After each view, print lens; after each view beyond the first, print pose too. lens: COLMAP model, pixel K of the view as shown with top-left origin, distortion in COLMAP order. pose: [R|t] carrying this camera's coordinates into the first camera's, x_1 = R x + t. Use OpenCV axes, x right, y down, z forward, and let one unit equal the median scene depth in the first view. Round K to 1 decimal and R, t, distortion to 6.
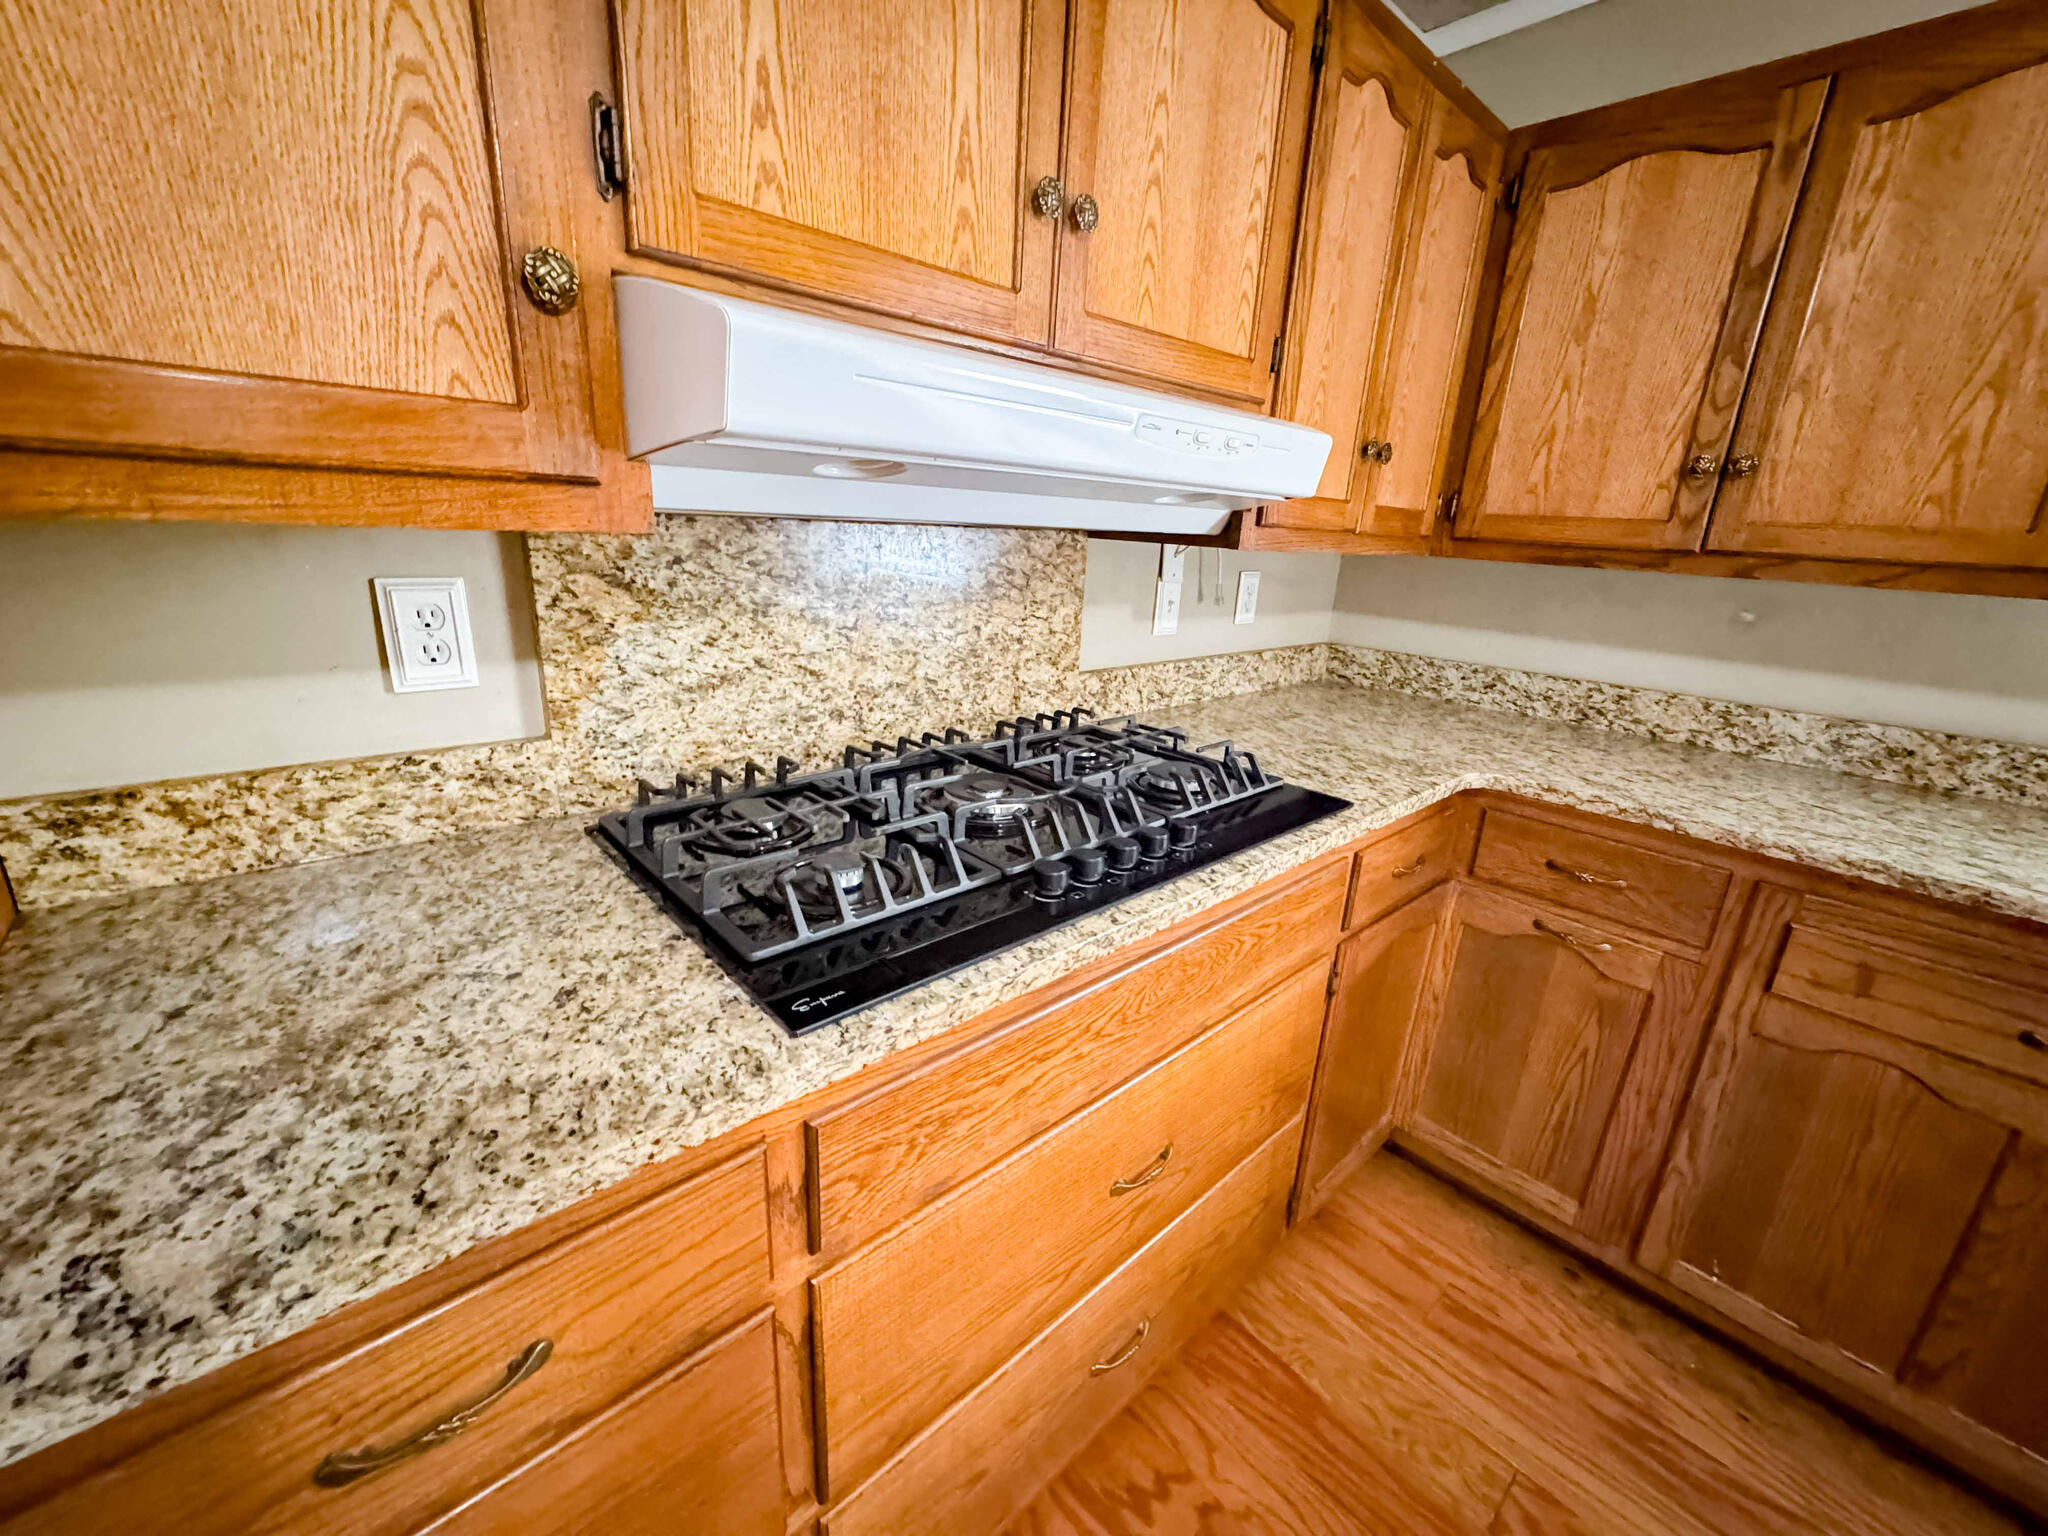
lens RADIAL K [[814.8, 0, 1024.0], [0, 814.8, 768.0], [0, 0, 1]] dist [-0.001027, 0.000104]
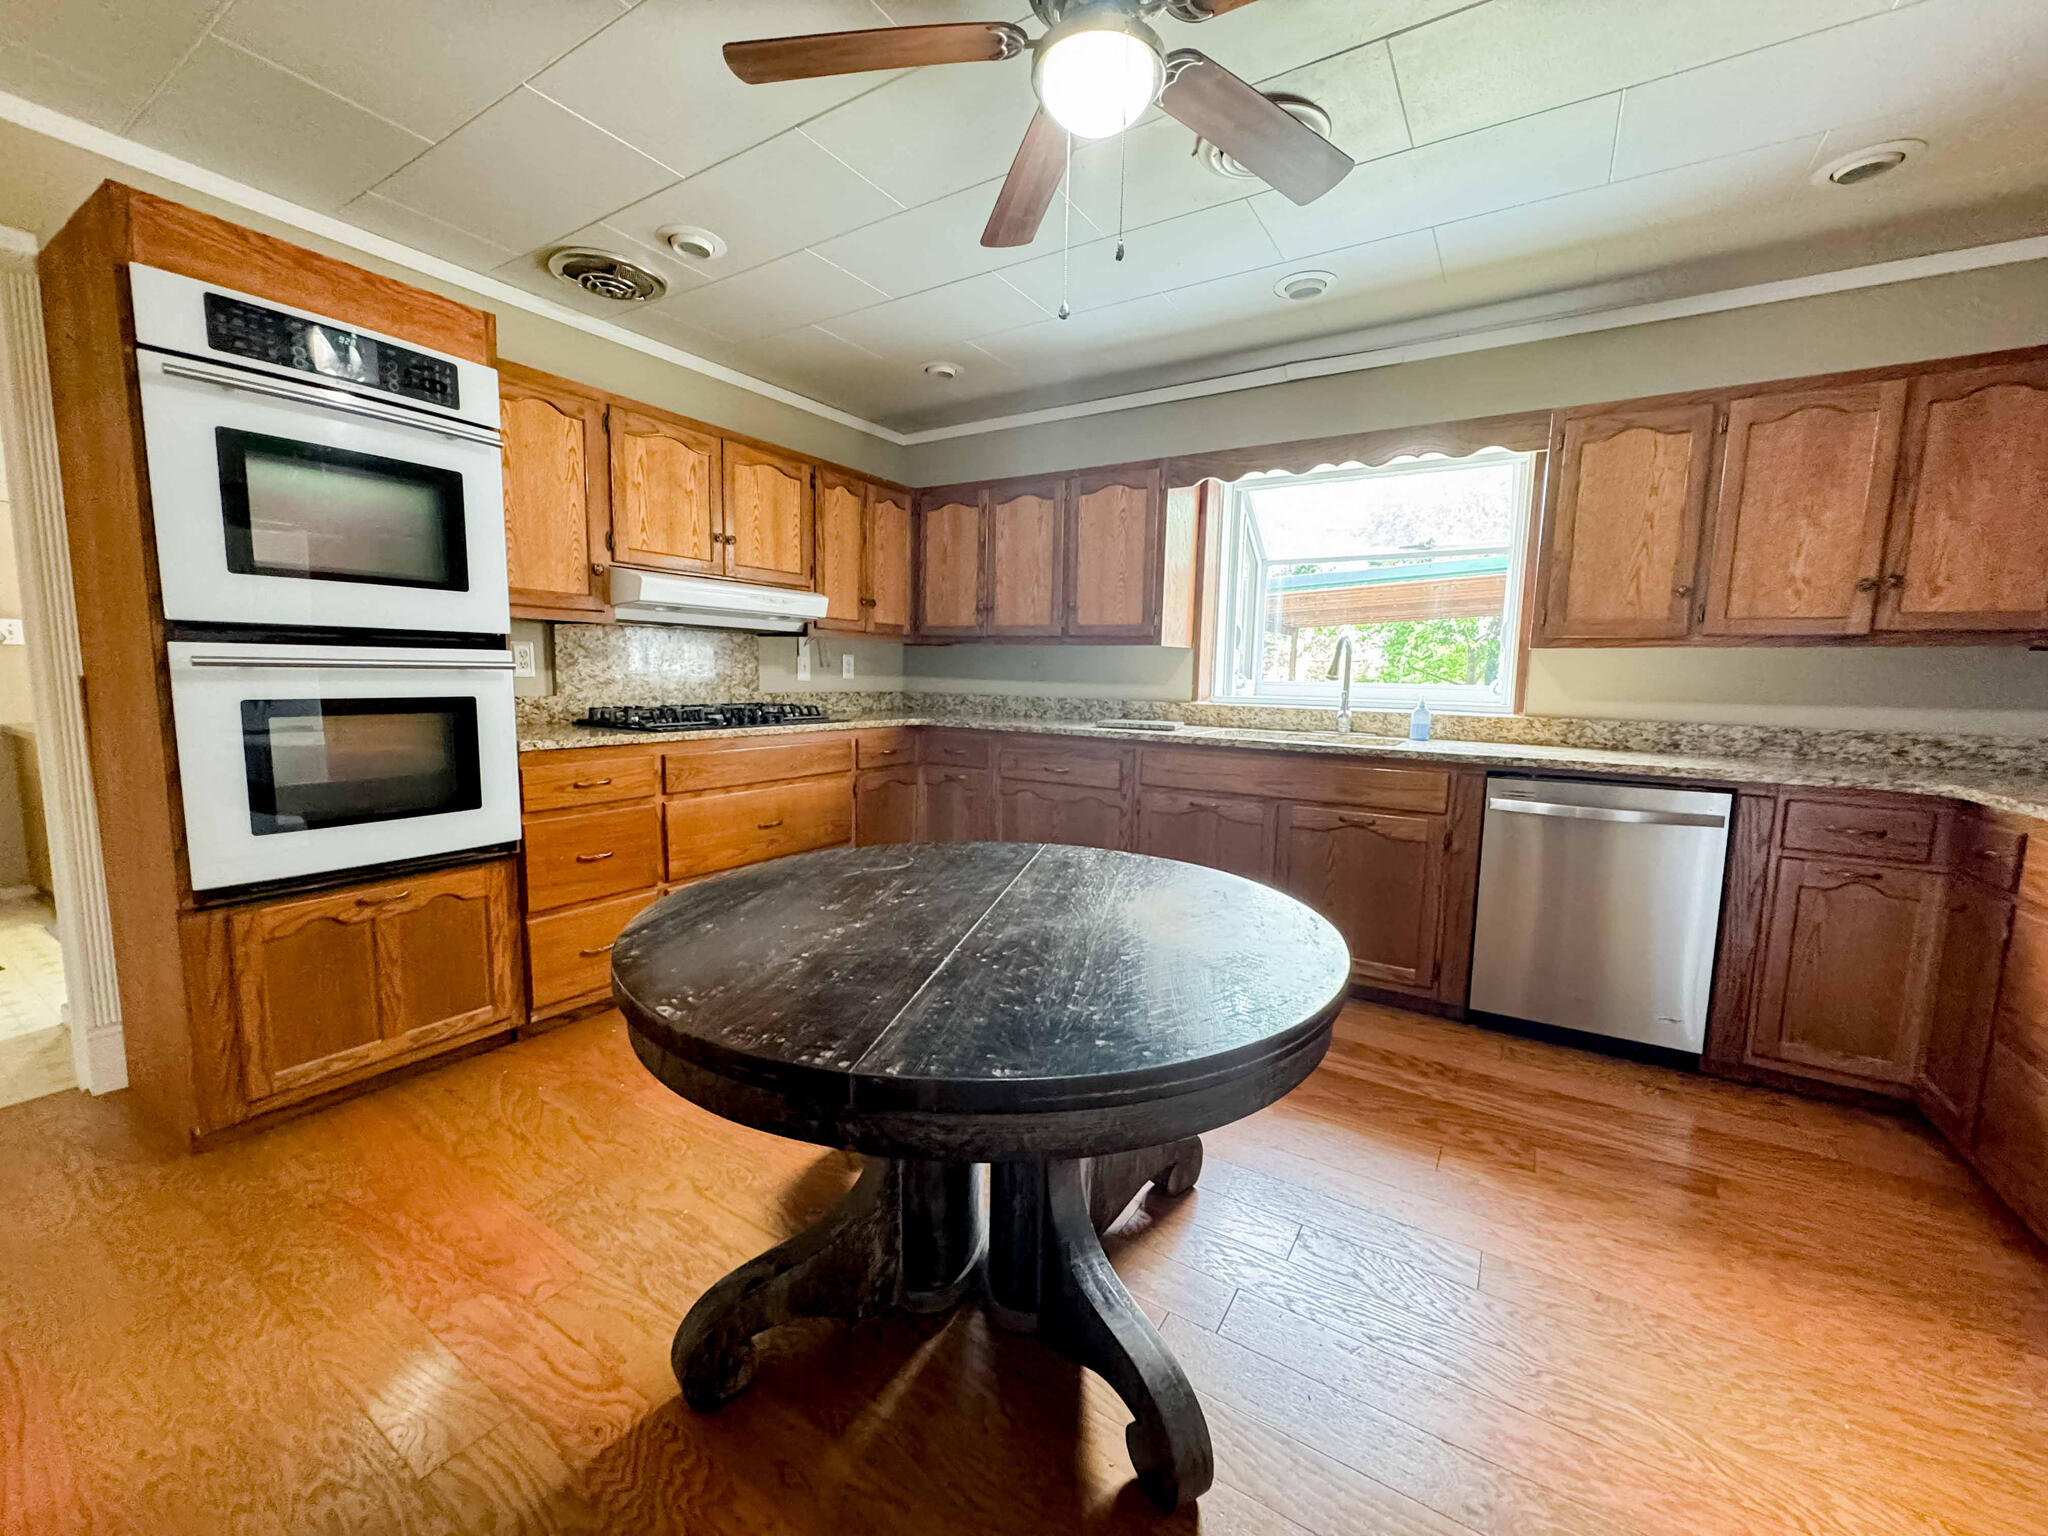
lens RADIAL K [[831.9, 0, 1035.2], [0, 831.9, 773.9], [0, 0, 1]] dist [-0.006971, 0.000223]
pose [[0.961386, -0.058913, 0.268825, 0.223164], [0.101978, 0.983541, -0.149154, 0.716339], [-0.255613, 0.170809, 0.951570, -1.873217]]
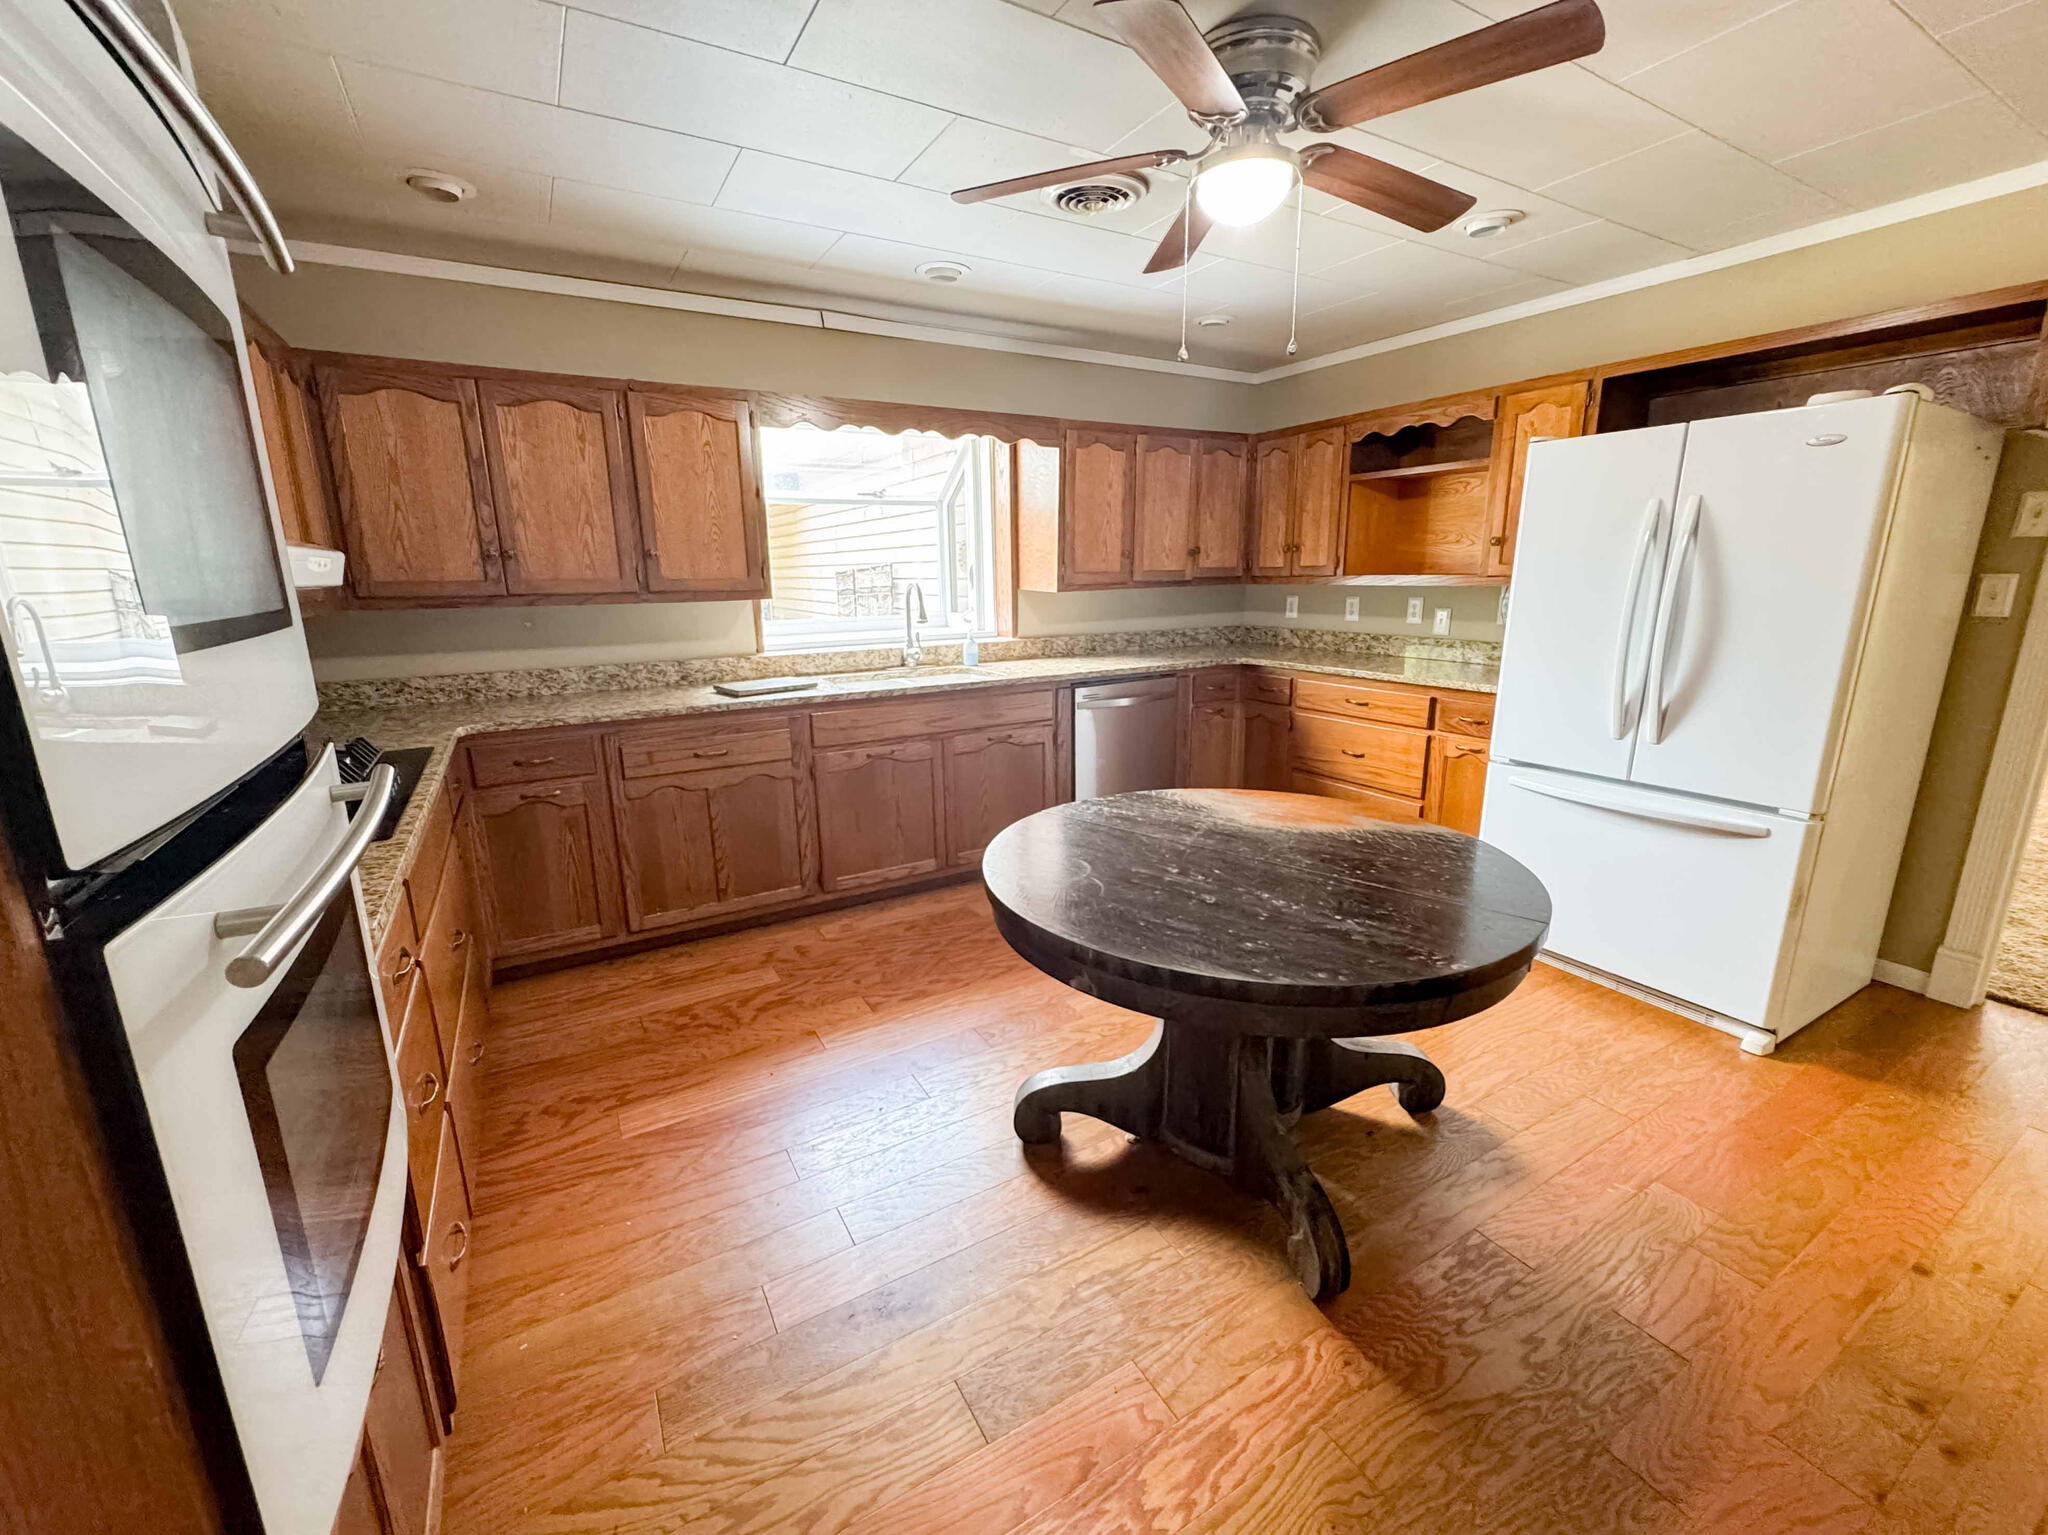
lens RADIAL K [[831.9, 0, 1035.2], [0, 831.9, 773.4], [0, 0, 1]] dist [-0.006971, 0.000223]
pose [[0.192411, -0.282512, 0.939769, -1.066650], [0.305379, 0.927350, 0.216254, 0.105073], [-0.932589, 0.245376, 0.264705, -0.711698]]
